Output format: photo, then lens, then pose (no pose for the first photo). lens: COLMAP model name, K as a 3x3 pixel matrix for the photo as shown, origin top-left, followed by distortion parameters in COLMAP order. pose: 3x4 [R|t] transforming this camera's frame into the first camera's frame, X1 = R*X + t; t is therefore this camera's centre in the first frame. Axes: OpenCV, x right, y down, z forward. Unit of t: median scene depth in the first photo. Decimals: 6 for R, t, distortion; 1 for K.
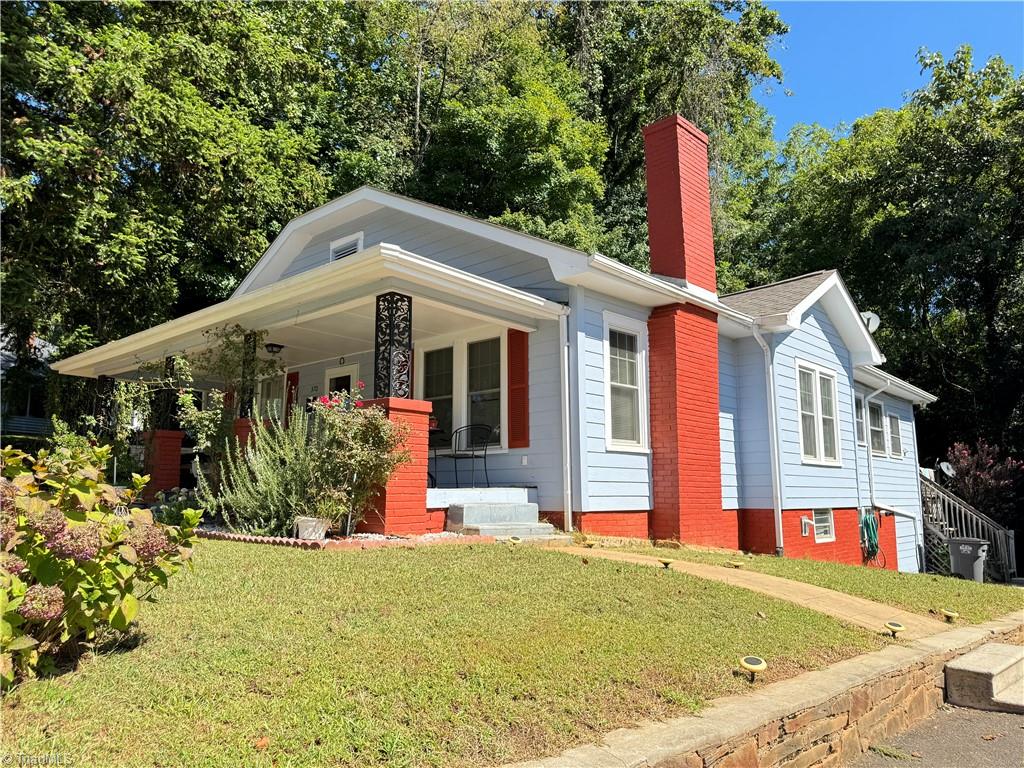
lens RADIAL K [[711.3, 0, 516.0], [0, 711.3, 383.5], [0, 0, 1]] dist [0.033929, -0.030047]
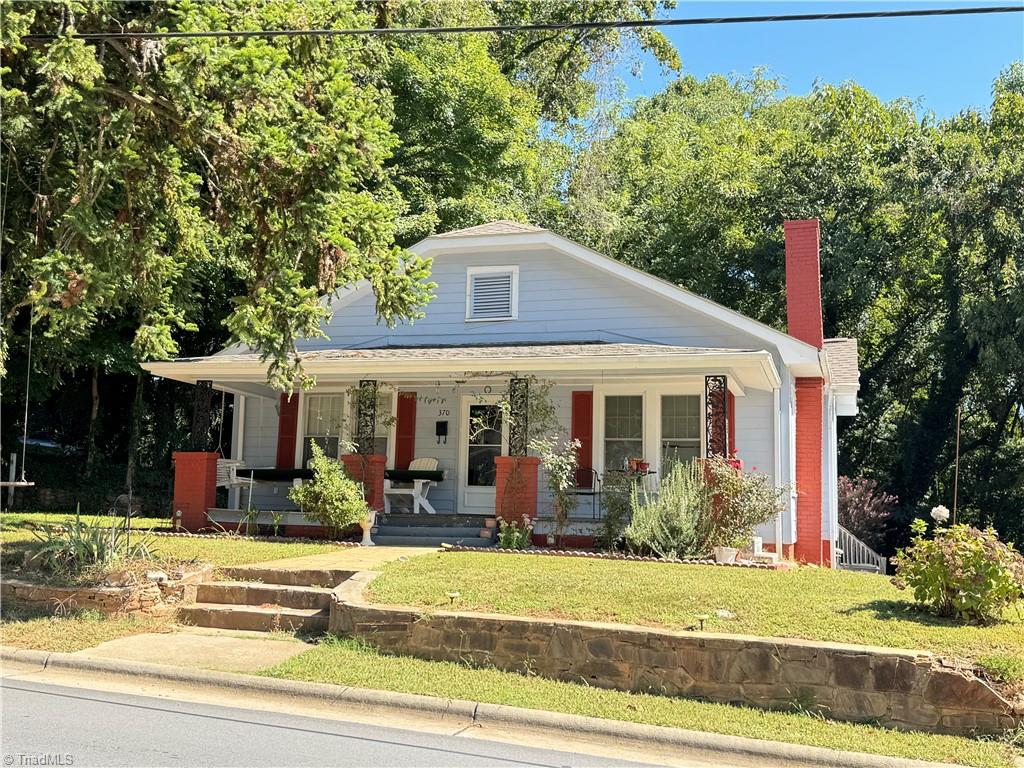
lens RADIAL K [[1003.1, 0, 515.4], [0, 1003.1, 384.0], [0, 0, 1]] dist [0.037660, 0.000000]
pose [[0.914449, 0.074452, 0.397793, -0.836527], [-0.089747, 0.995765, 0.019940, -0.077116], [-0.394624, -0.053935, 0.917259, -0.357136]]
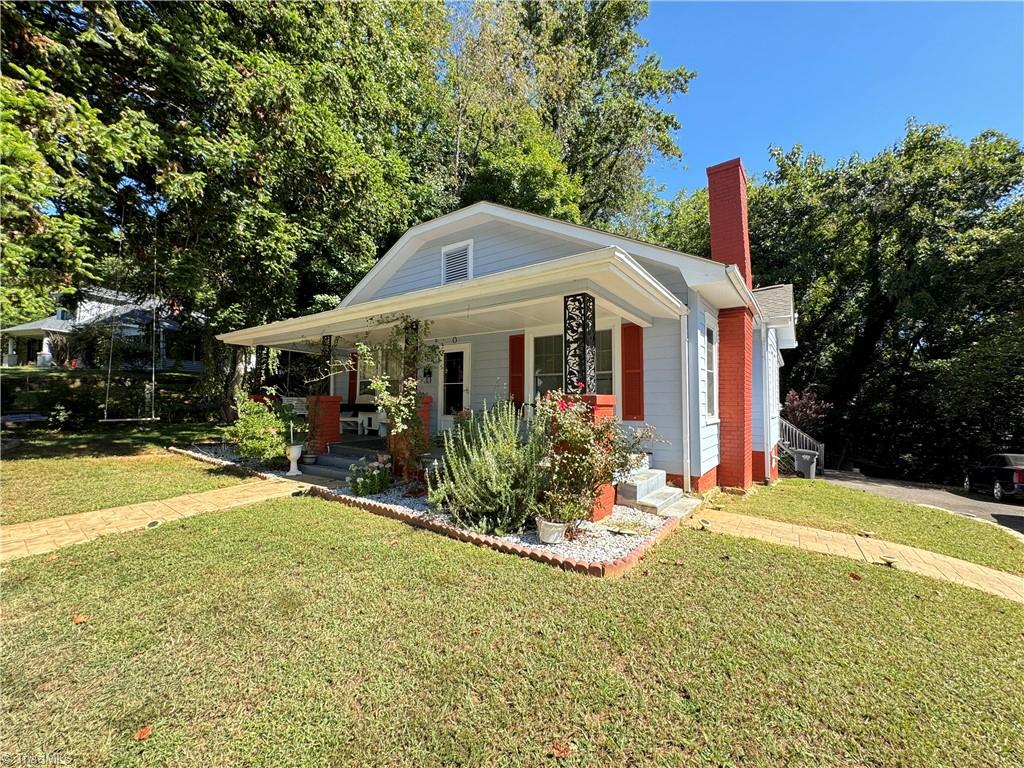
lens RADIAL K [[405.3, 0, 515.1], [0, 405.3, 382.9], [0, 0, 1]] dist [-0.001696, 0.000294]
pose [[0.994094, 0.013492, 0.107678, -0.228380], [-0.024965, 0.994061, 0.105921, -0.037259], [-0.105610, -0.107984, 0.988527, 0.258900]]
